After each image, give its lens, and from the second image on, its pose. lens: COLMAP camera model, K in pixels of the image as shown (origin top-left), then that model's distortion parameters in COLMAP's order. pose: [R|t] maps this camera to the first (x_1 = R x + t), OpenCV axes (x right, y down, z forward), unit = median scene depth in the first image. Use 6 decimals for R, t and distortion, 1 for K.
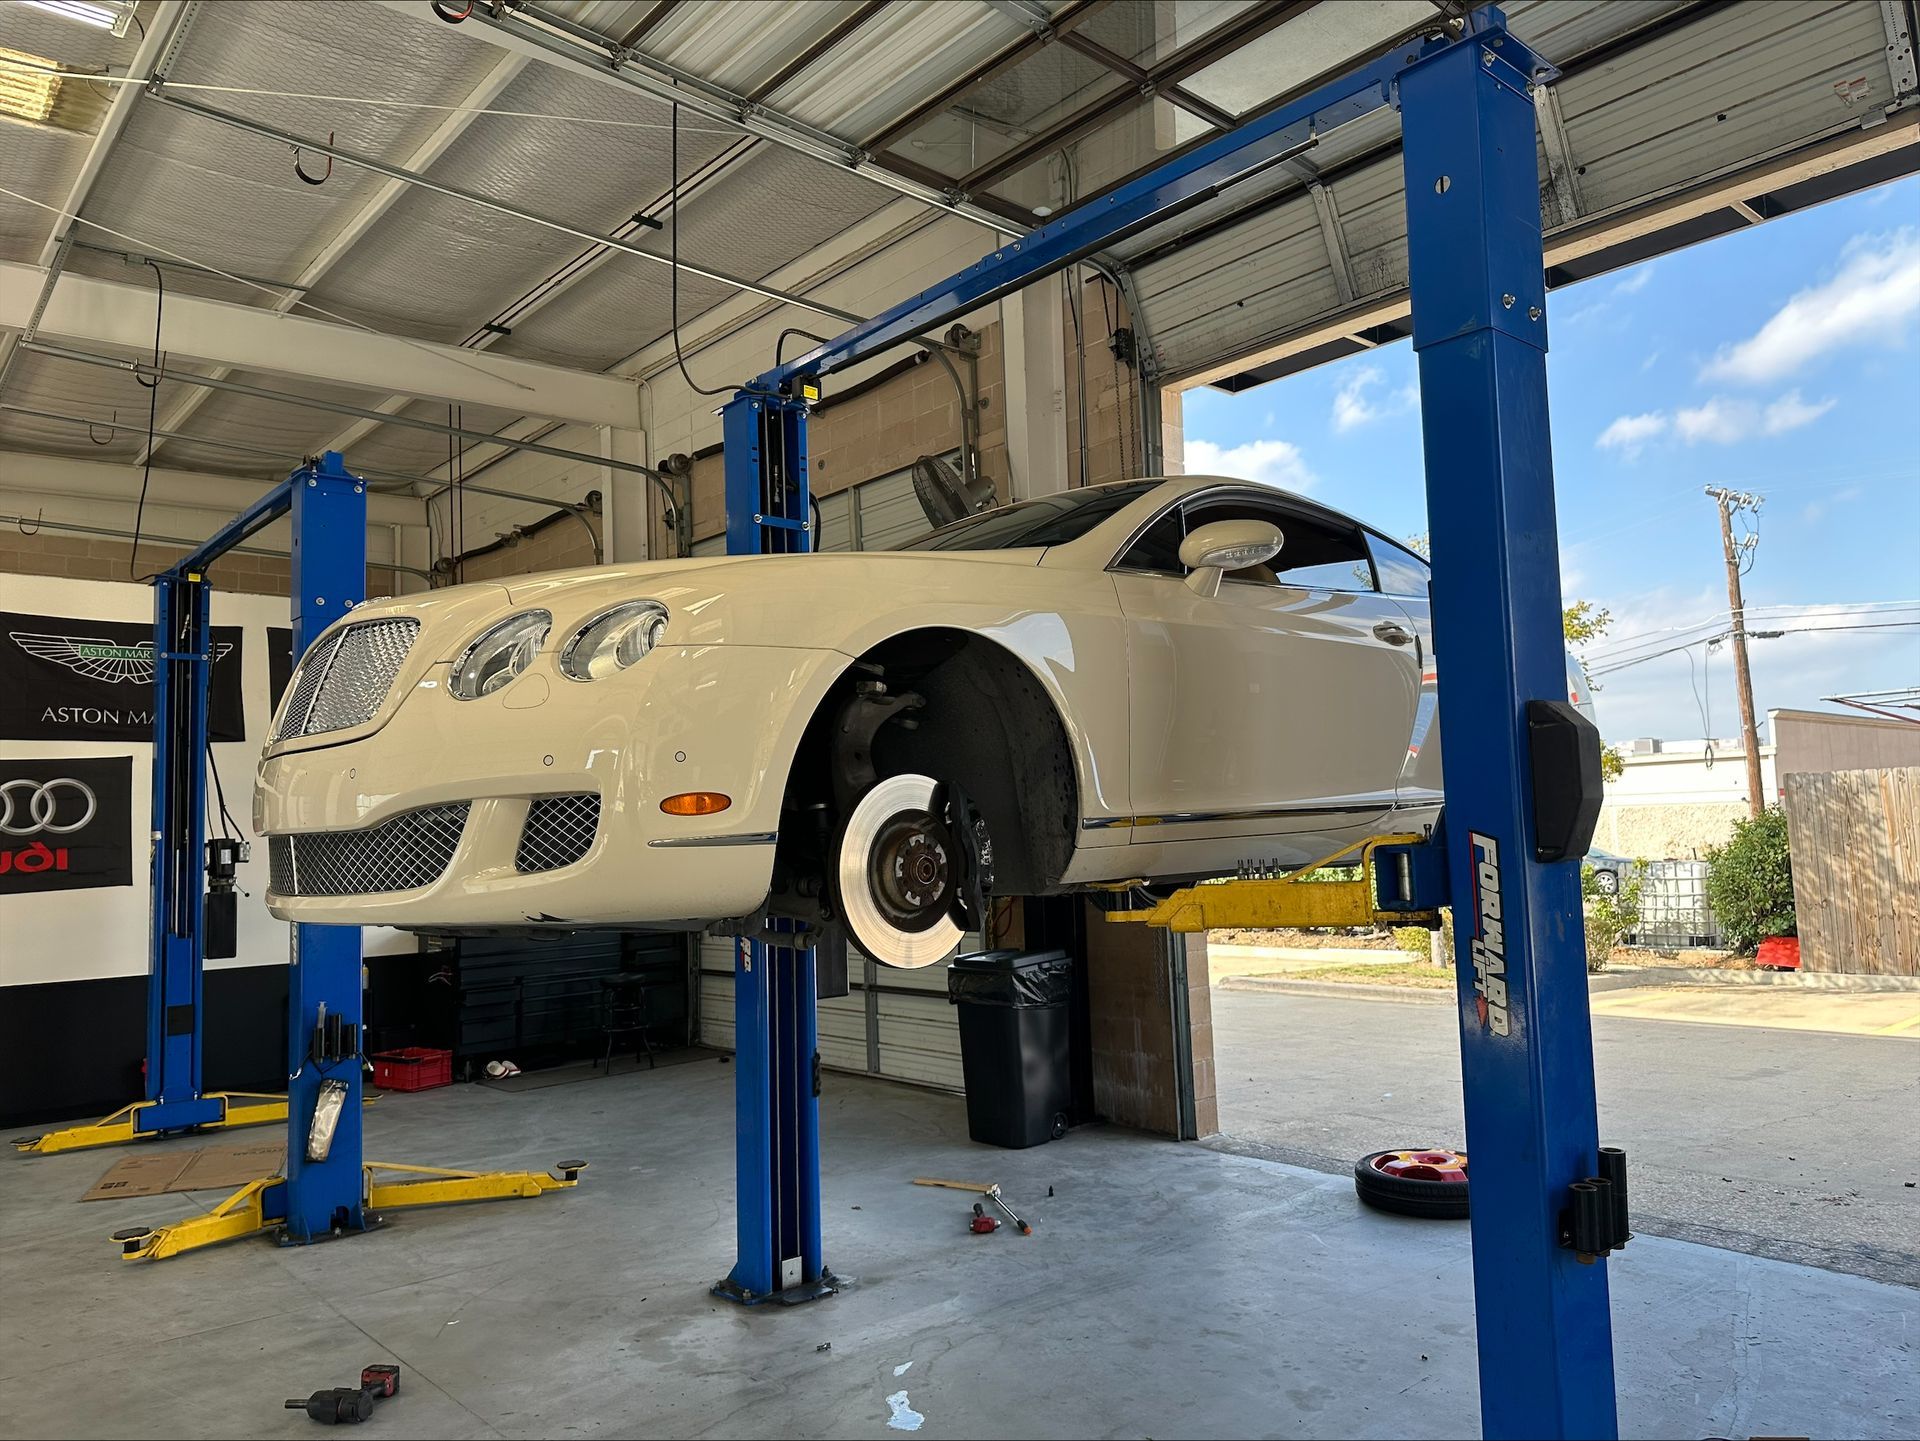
lens RADIAL K [[1339.9, 0, 966.5], [0, 1339.9, 724.8], [0, 0, 1]] dist [0.042331, 0.000113]
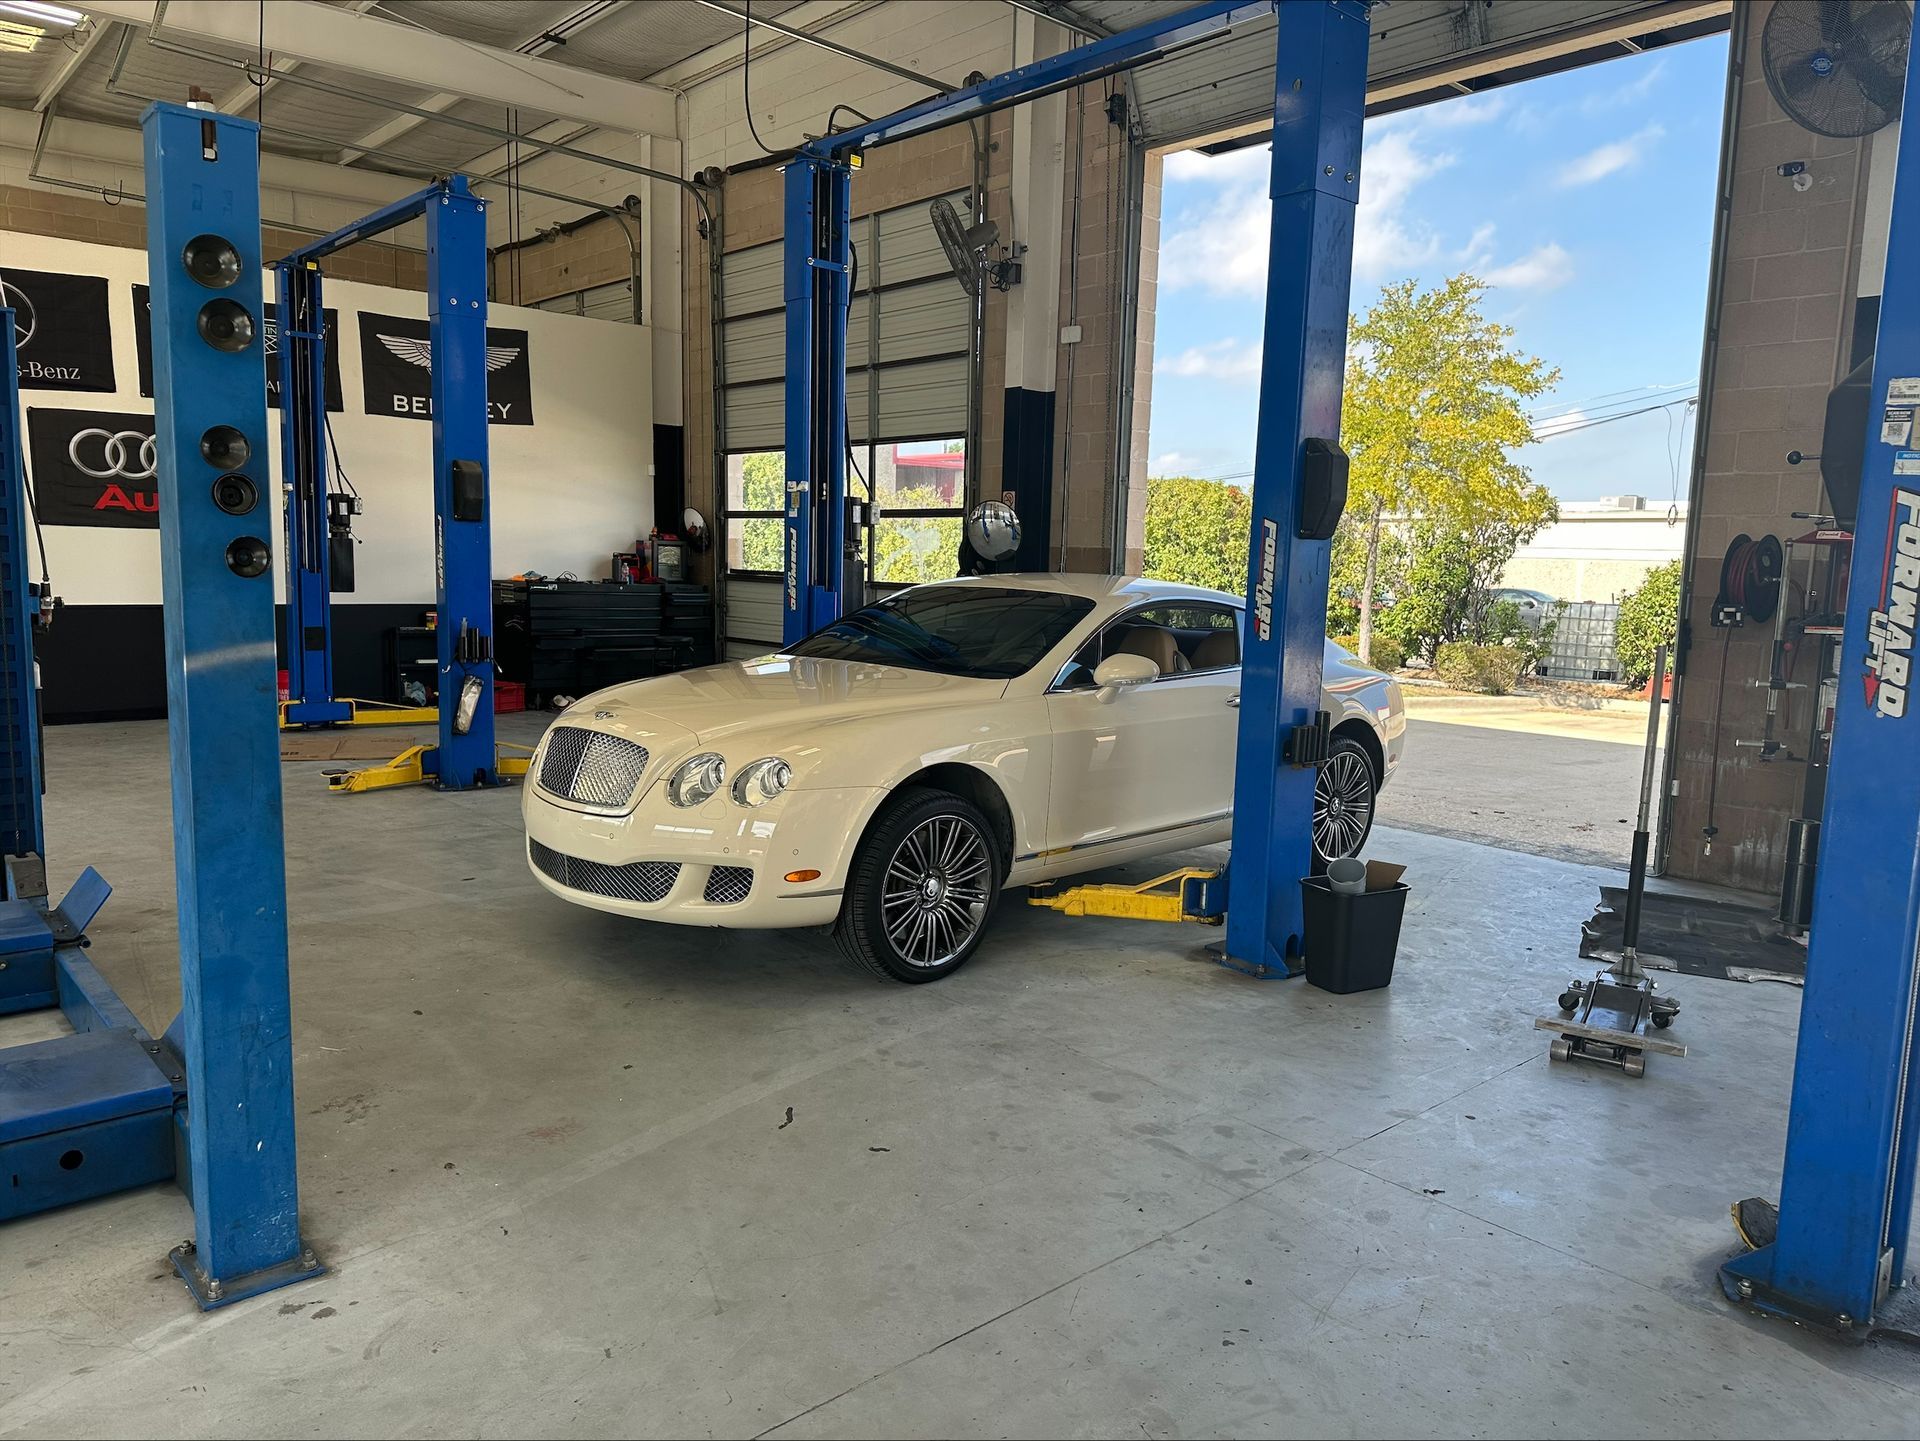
lens RADIAL K [[1351.7, 0, 969.0], [0, 1351.7, 725.9], [0, 0, 1]] dist [0.027883, -0.023936]
pose [[0.998106, 0.059126, 0.017004, 0.001187], [-0.061358, 0.976855, 0.204913, 0.003825], [-0.004495, -0.205569, 0.978632, -0.228150]]
